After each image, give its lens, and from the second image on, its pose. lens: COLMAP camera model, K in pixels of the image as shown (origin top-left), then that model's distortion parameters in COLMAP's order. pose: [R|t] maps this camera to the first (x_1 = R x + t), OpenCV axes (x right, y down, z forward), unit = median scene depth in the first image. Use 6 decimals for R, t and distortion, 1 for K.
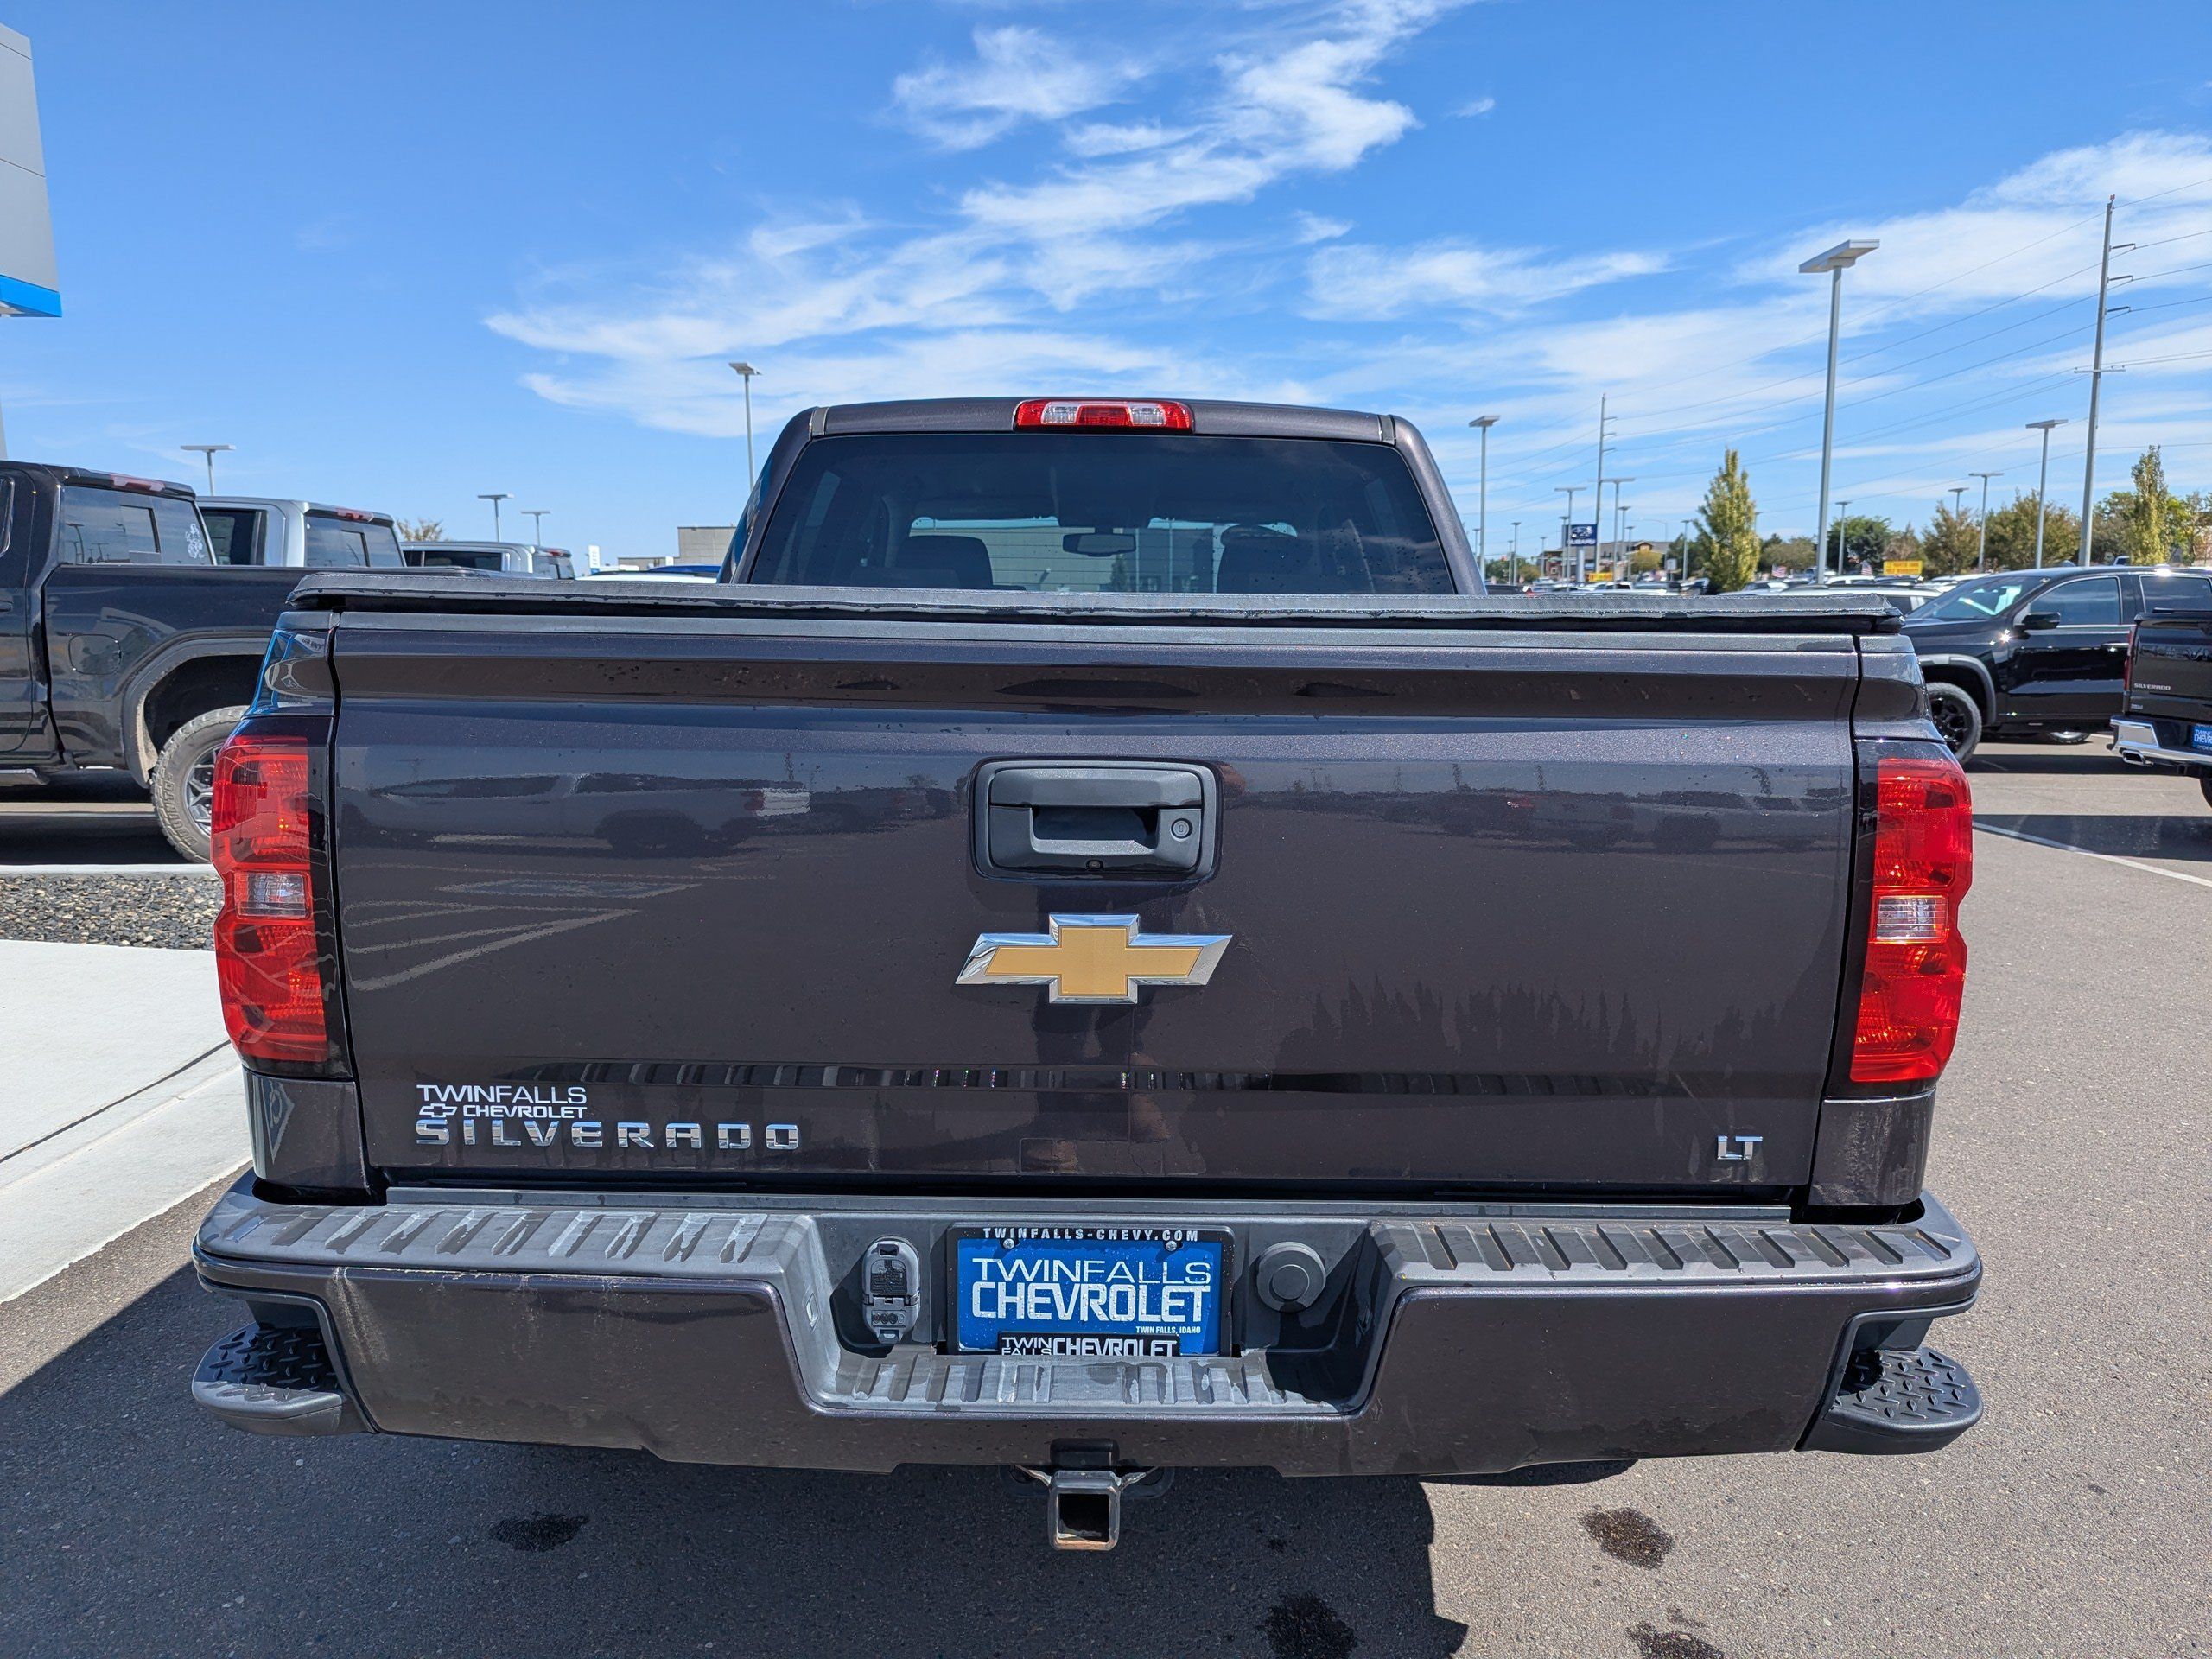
lens RADIAL K [[1504.2, 0, 1106.2], [0, 1504.2, 822.8], [0, 0, 1]] dist [0.061409, -0.070846]
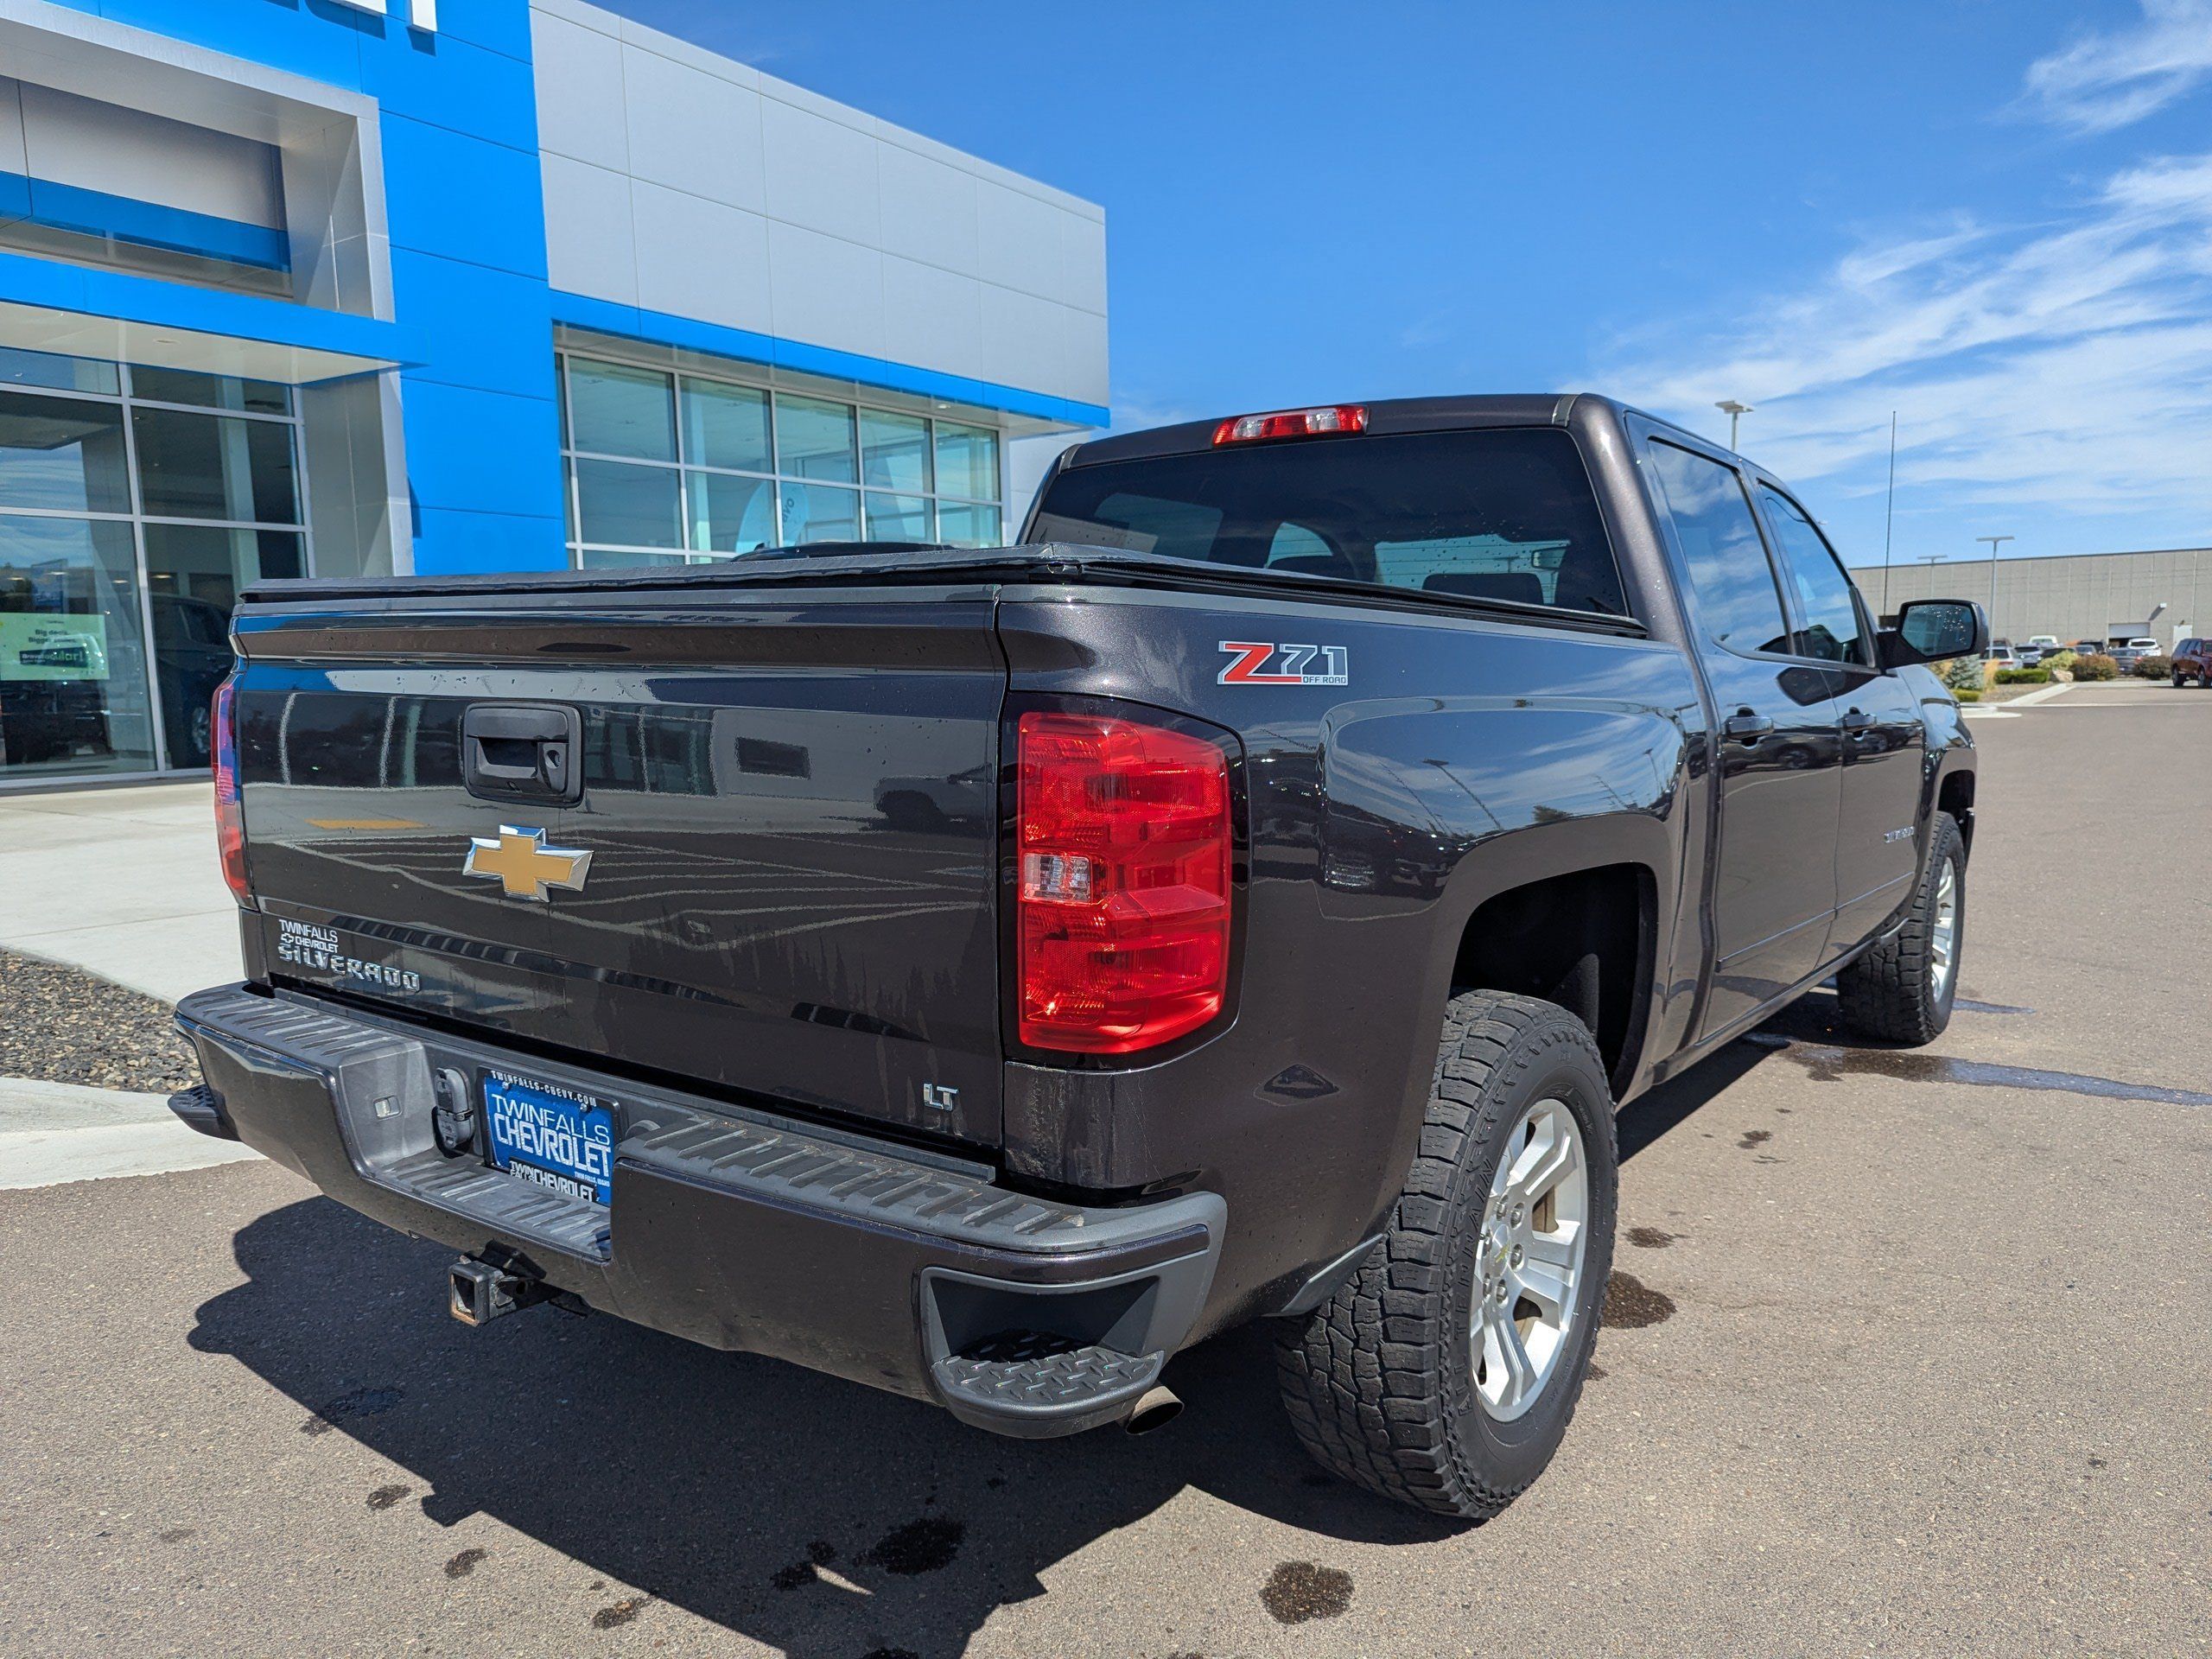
lens RADIAL K [[1509.0, 0, 1105.5], [0, 1509.0, 836.4], [0, 0, 1]] dist [0.000064, 0.000110]
pose [[0.815847, 0.054951, -0.575652, 1.060897], [-0.069911, 0.997546, -0.003859, 0.038230], [0.574027, 0.043393, 0.817686, 0.239681]]
